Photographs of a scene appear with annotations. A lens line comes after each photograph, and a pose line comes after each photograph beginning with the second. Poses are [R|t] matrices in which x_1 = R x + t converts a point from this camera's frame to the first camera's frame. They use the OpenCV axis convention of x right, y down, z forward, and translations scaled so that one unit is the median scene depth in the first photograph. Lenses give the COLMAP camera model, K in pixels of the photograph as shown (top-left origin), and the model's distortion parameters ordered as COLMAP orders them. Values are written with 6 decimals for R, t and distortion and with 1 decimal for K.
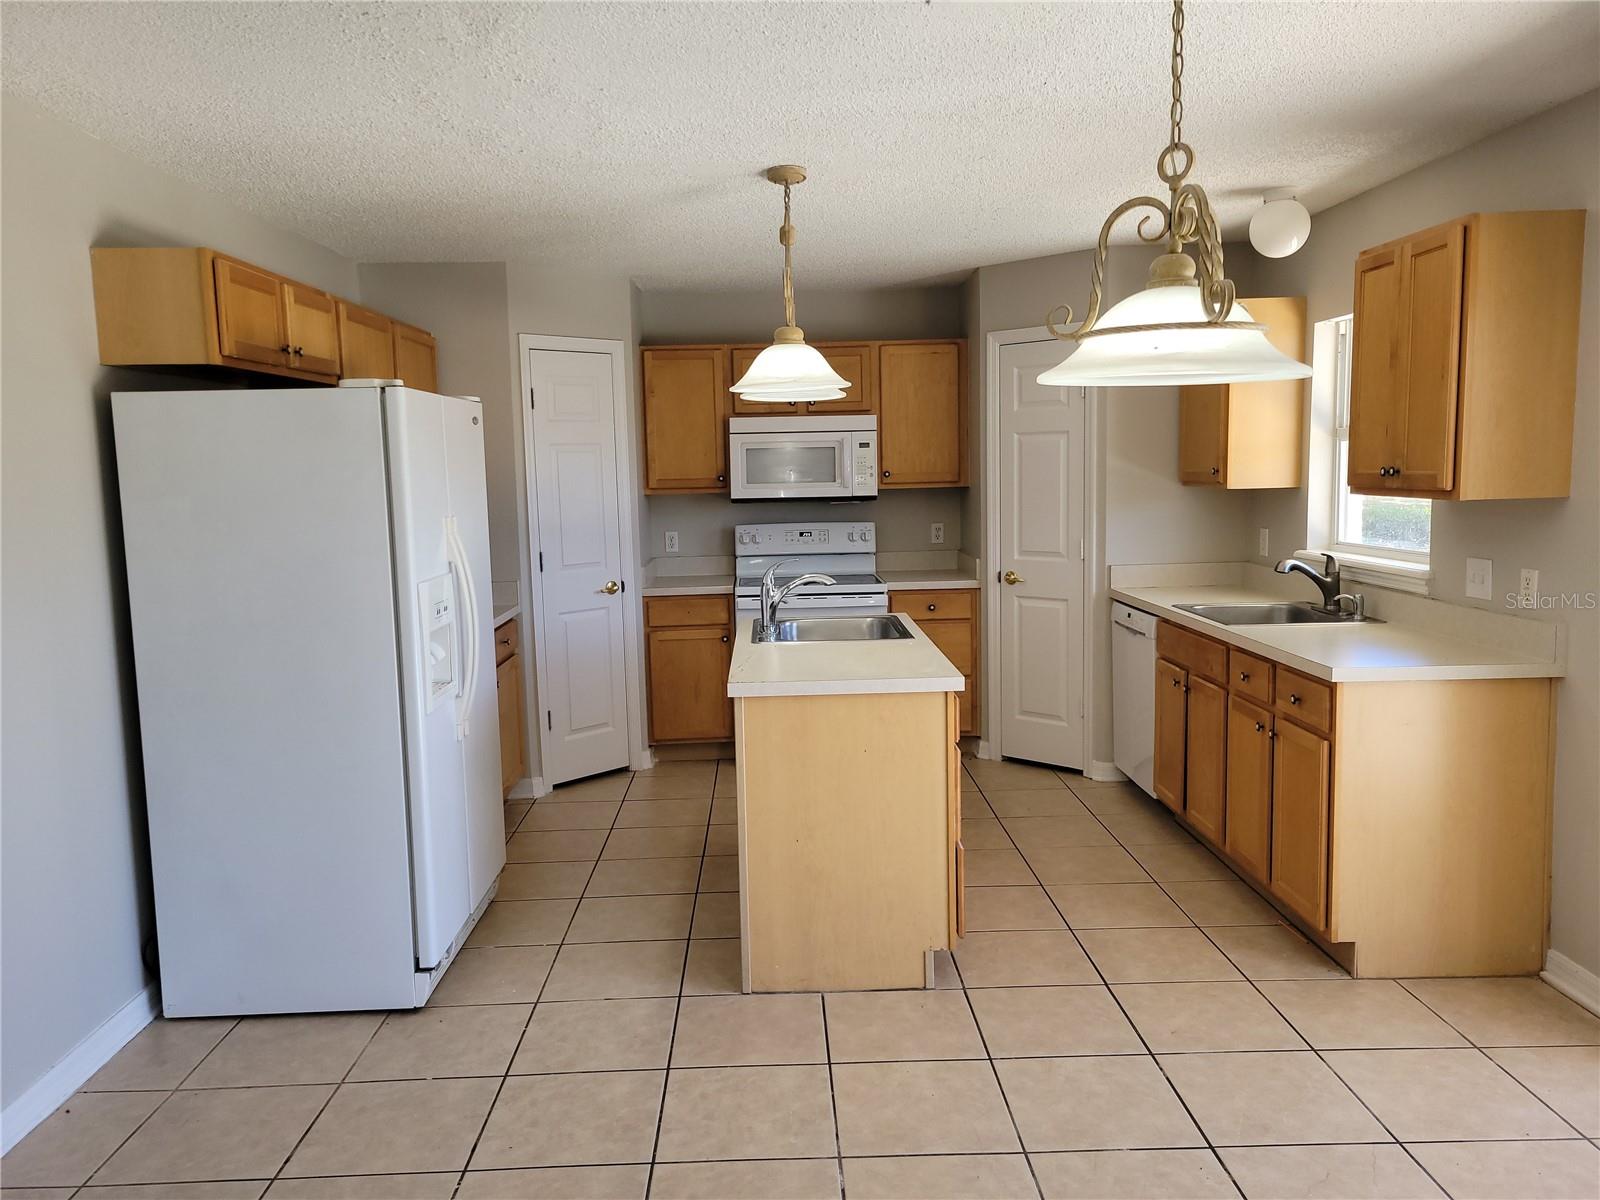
lens RADIAL K [[1206.4, 0, 797.2], [0, 1206.4, 599.1], [0, 0, 1]] dist [0.050884, -0.027800]
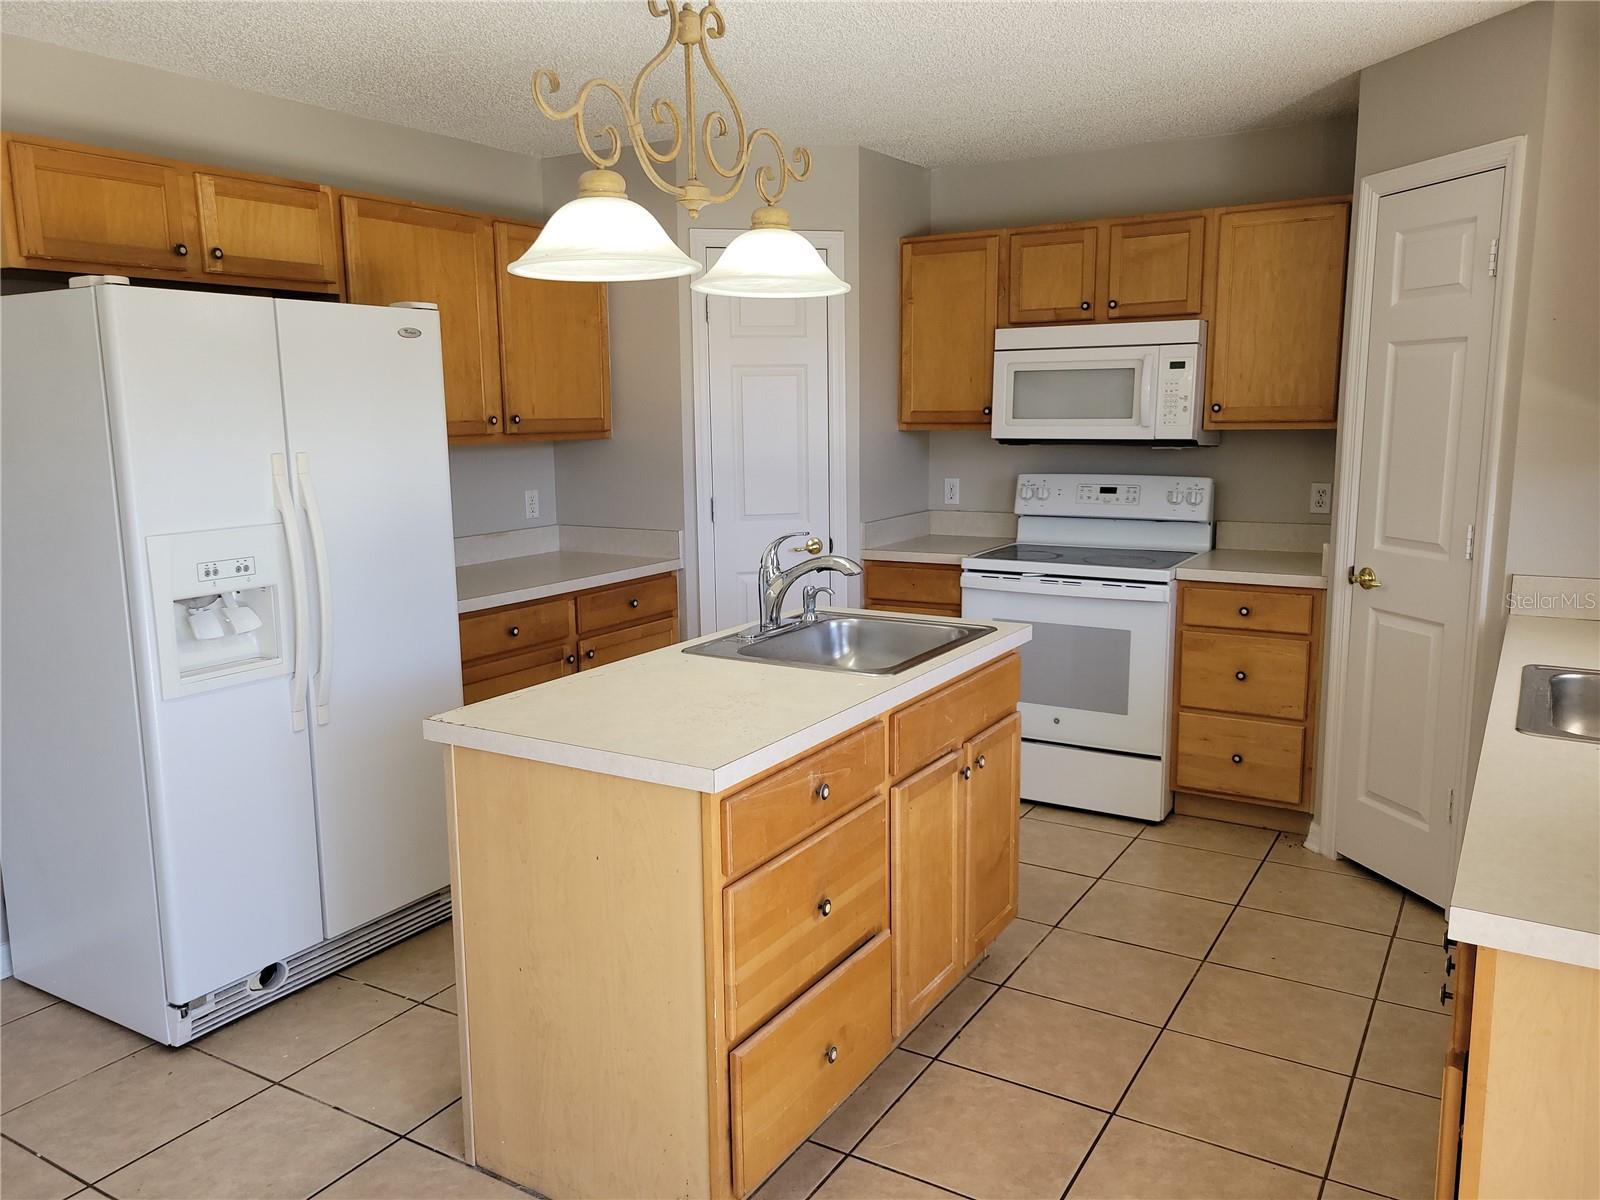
lens RADIAL K [[1206.4, 0, 800.3], [0, 1206.4, 603.3], [0, 0, 1]] dist [0.050884, -0.027800]
pose [[0.839020, 0.101975, -0.534460, 0.262396], [-0.068740, 0.994276, 0.081798, -0.035312], [0.539741, -0.031891, 0.841227, 0.305362]]
